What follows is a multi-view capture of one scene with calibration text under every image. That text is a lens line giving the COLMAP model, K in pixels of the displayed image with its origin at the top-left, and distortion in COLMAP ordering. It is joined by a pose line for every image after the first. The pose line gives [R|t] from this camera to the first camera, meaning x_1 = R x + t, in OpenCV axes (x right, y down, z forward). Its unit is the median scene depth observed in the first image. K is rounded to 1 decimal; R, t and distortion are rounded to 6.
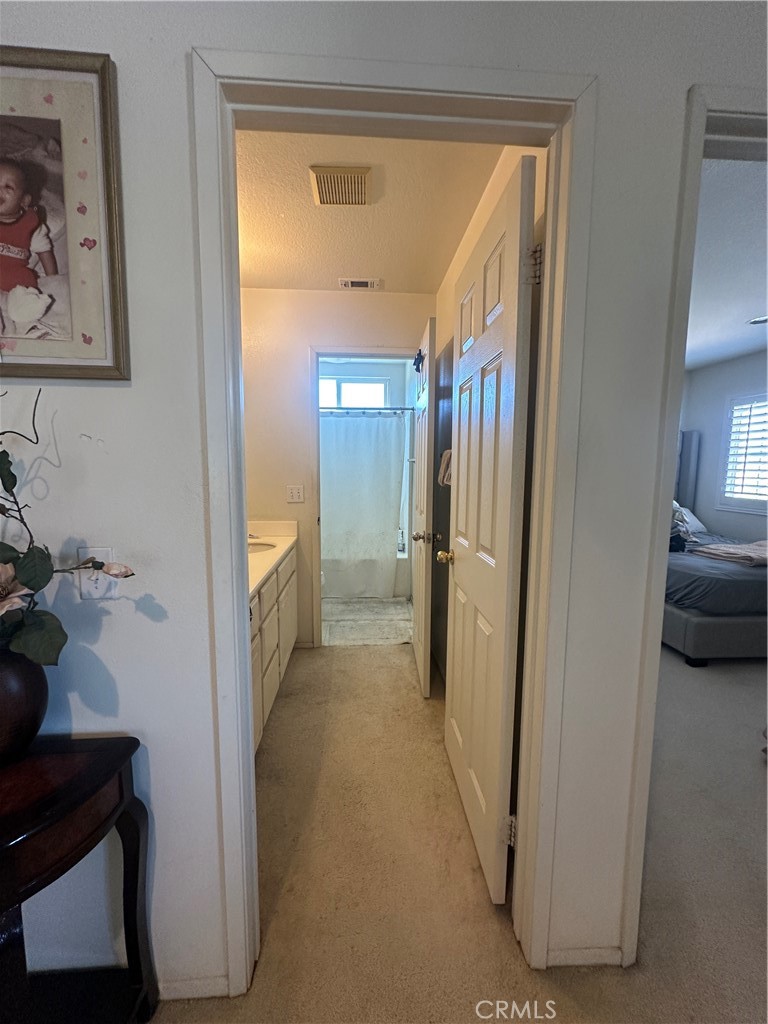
lens RADIAL K [[406.9, 0, 383.4], [0, 406.9, 511.7], [0, 0, 1]] dist [-0.002829, 0.000738]
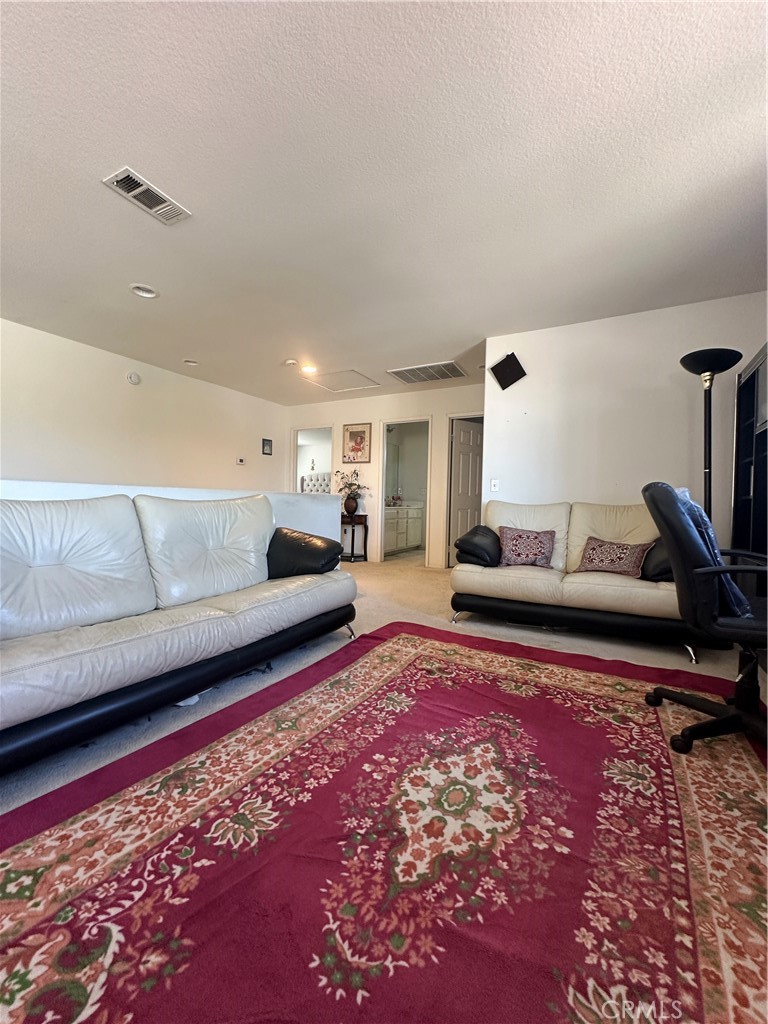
lens RADIAL K [[406.9, 0, 384.7], [0, 406.9, 510.8], [0, 0, 1]] dist [-0.002829, 0.000738]
pose [[0.838291, 0.014592, -0.545028, 2.943203], [-0.075135, 0.993196, -0.088973, 0.949088], [0.540022, 0.115535, 0.833684, -3.984851]]
